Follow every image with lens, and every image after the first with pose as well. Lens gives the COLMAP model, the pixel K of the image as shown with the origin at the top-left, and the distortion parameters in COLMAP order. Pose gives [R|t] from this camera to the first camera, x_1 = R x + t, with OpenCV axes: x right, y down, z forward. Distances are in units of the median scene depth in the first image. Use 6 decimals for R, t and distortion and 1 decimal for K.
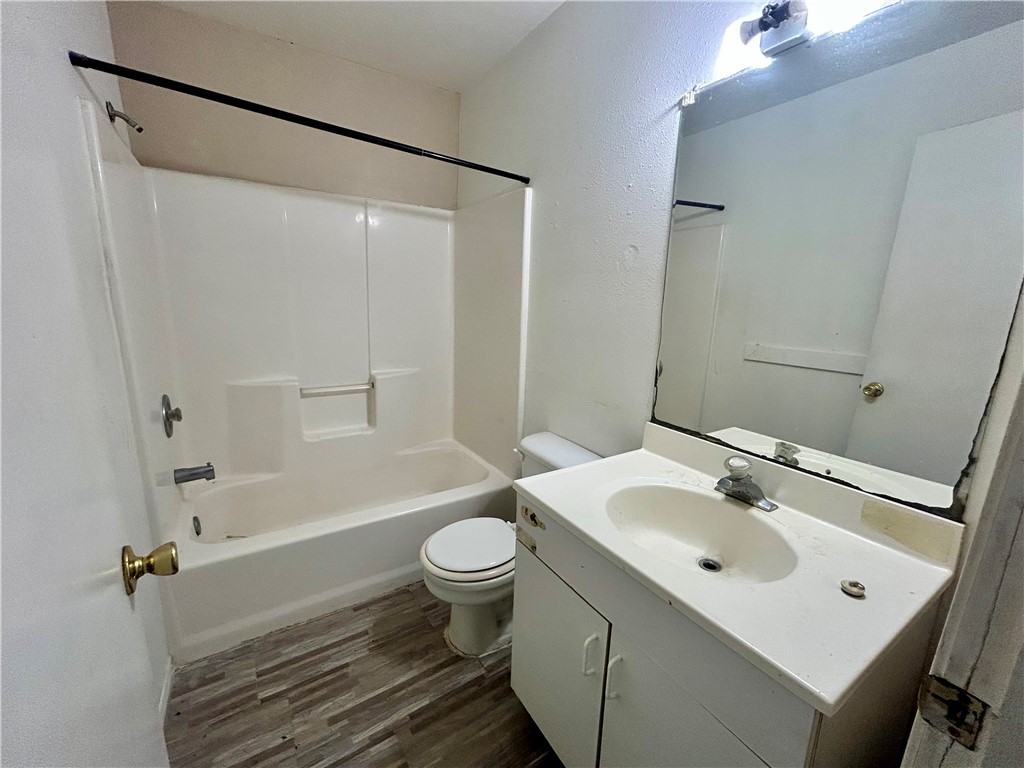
lens RADIAL K [[415.1, 0, 513.6], [0, 415.1, 384.6], [0, 0, 1]] dist [-0.001333, 0.000204]
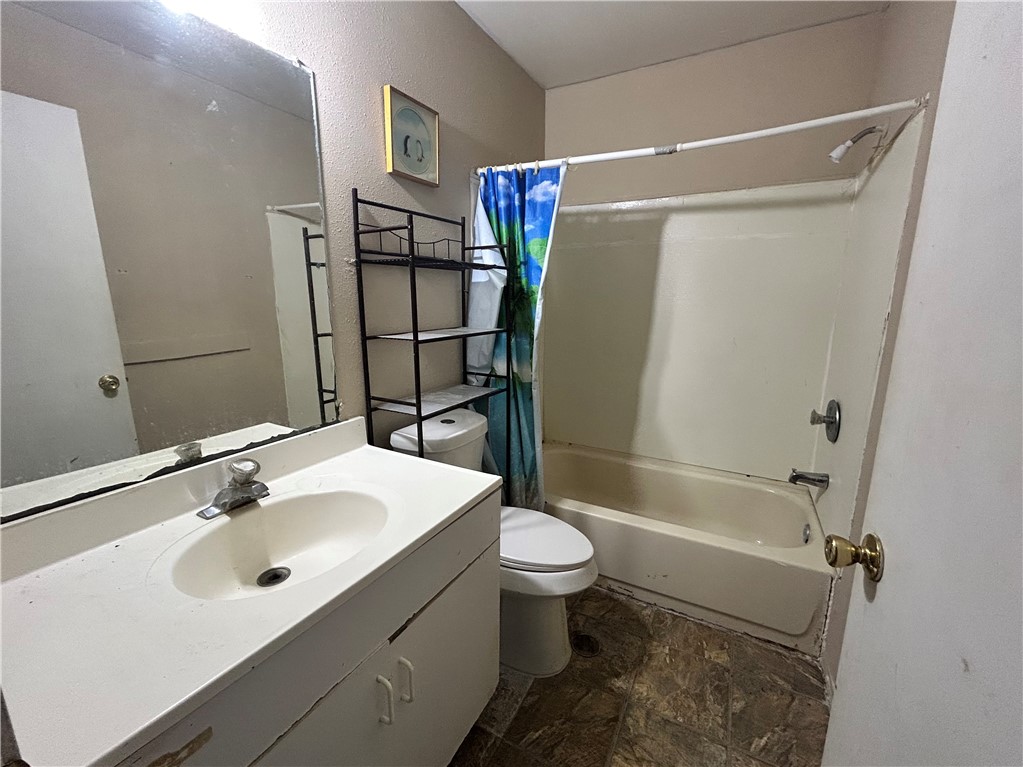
lens RADIAL K [[414.7, 0, 512.8], [0, 414.7, 380.5], [0, 0, 1]] dist [-0.001333, 0.000204]
pose [[-0.460656, -0.209169, 0.862580, -0.453692], [0.159932, 0.936367, 0.312472, -0.169343], [-0.873051, 0.281896, -0.397890, 0.742214]]
